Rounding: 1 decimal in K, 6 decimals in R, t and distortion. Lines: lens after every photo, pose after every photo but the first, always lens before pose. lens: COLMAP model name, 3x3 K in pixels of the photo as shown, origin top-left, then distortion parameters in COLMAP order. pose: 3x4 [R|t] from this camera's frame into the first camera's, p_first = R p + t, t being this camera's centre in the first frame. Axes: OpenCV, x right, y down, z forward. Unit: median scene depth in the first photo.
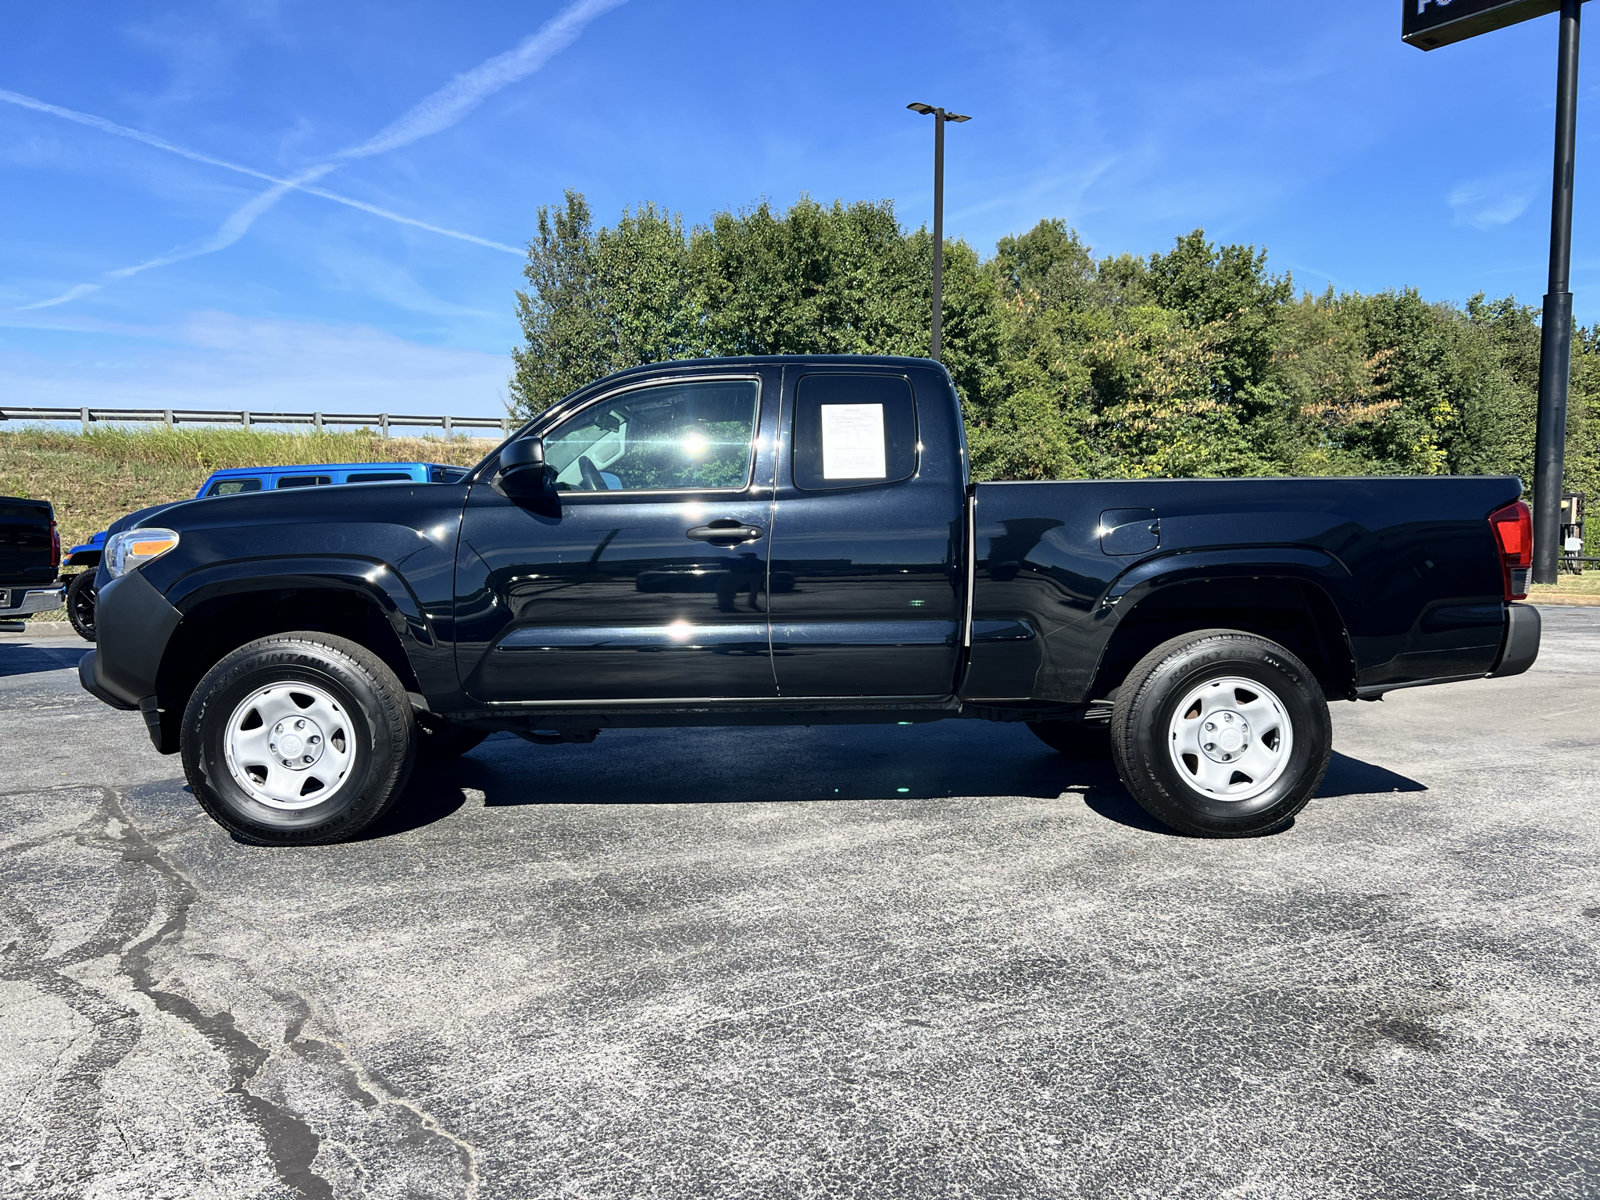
lens RADIAL K [[1212.2, 0, 805.9], [0, 1212.2, 609.7], [0, 0, 1]] dist [0.056353, -0.062555]
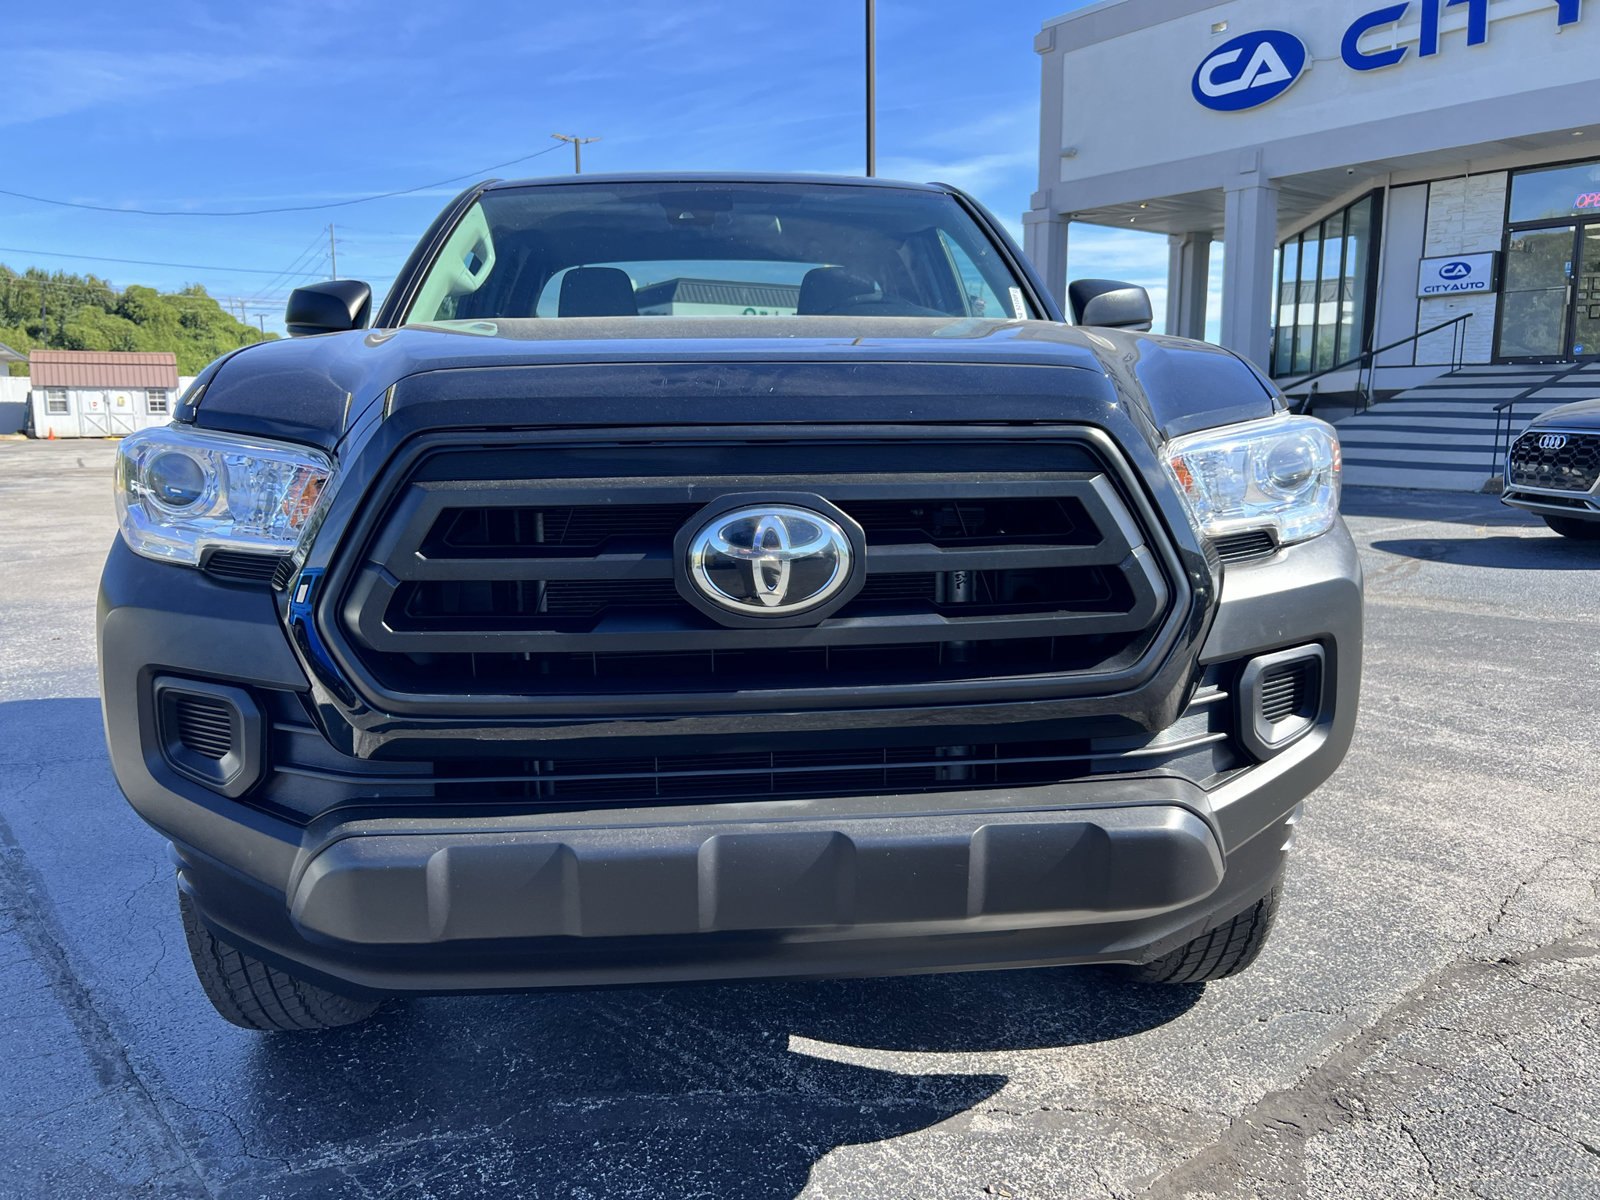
lens RADIAL K [[1212.2, 0, 812.2], [0, 1212.2, 597.8], [0, 0, 1]] dist [0.056353, -0.062555]
pose [[-0.049220, -0.163293, 0.985349, -0.117884], [0.070798, 0.983493, 0.166522, -0.010394], [-0.996276, 0.077957, -0.036846, 0.145318]]
